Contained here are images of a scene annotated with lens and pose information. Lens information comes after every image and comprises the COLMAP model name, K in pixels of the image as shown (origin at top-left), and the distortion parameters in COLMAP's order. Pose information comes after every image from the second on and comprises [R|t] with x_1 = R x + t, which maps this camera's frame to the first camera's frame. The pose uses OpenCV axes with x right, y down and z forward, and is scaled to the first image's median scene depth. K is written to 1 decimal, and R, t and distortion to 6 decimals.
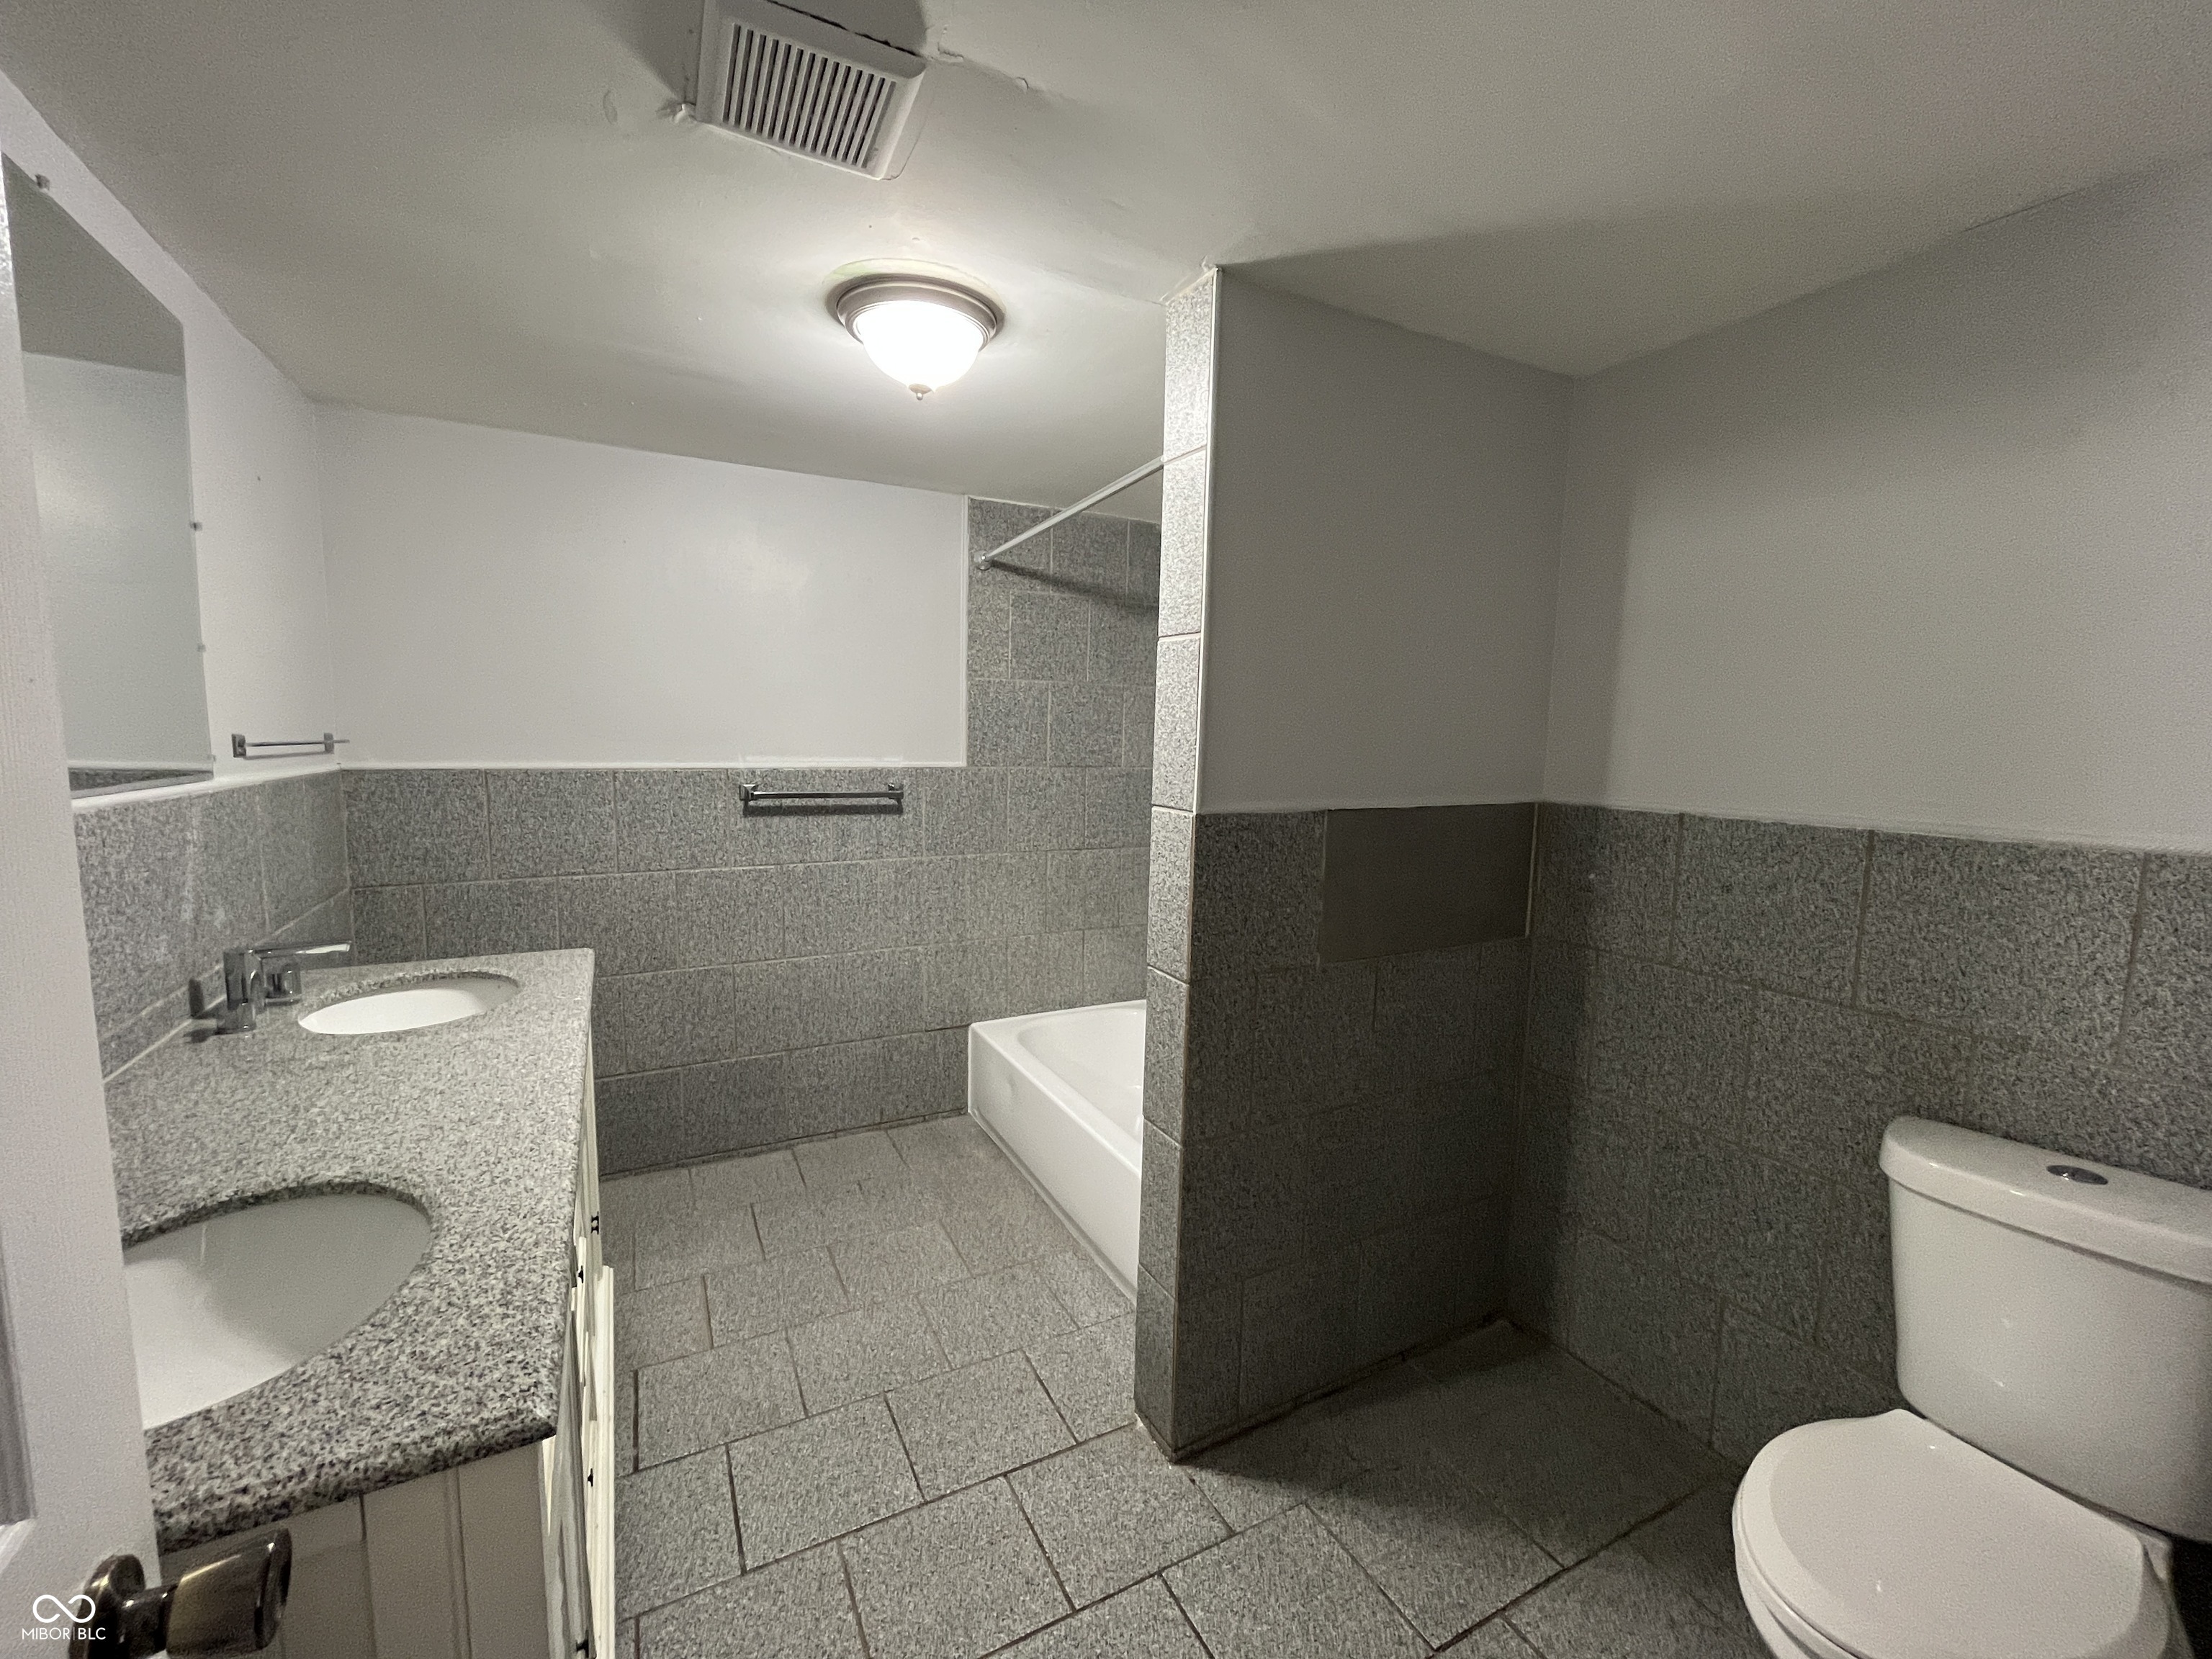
lens RADIAL K [[898.1, 0, 1105.9], [0, 898.1, 834.6], [0, 0, 1]] dist [-0.003173, -0.000339]
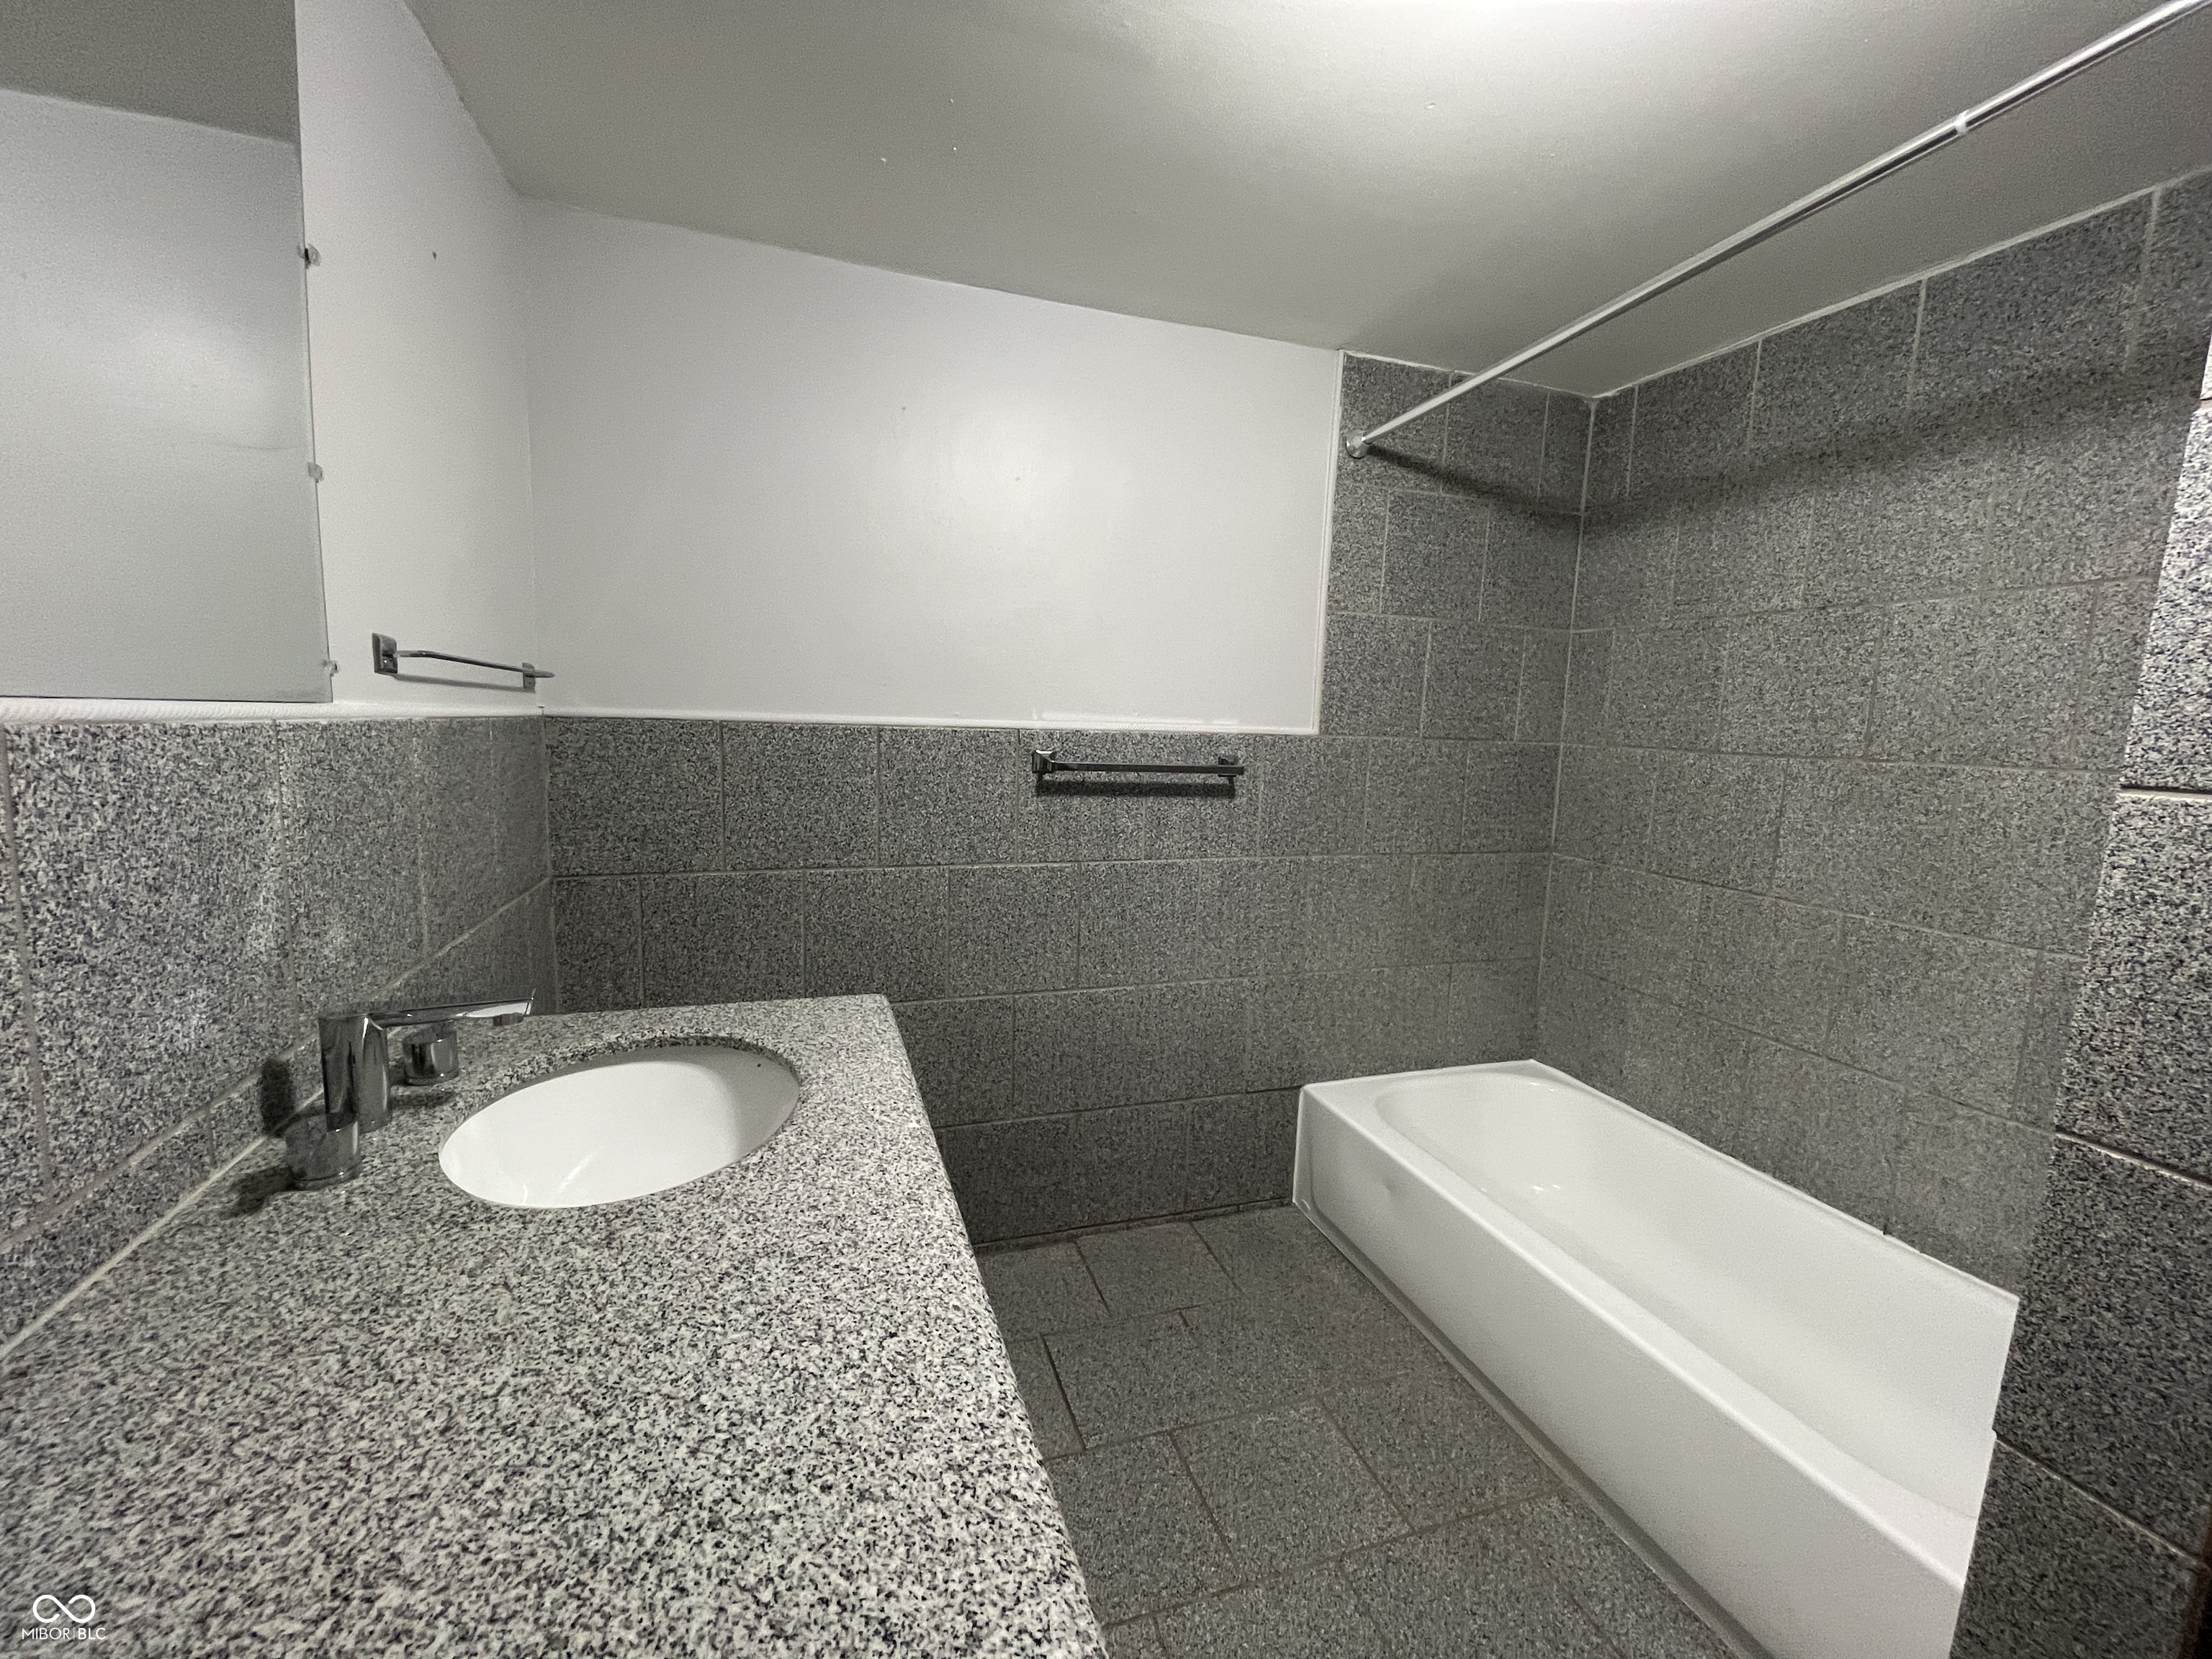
lens RADIAL K [[898.1, 0, 1106.9], [0, 898.1, 833.6], [0, 0, 1]] dist [-0.003173, -0.000339]
pose [[0.986617, 0.032671, -0.159746, -0.225381], [-0.031058, 0.999438, 0.012581, 0.000315], [0.160068, -0.007452, 0.987078, 0.281836]]
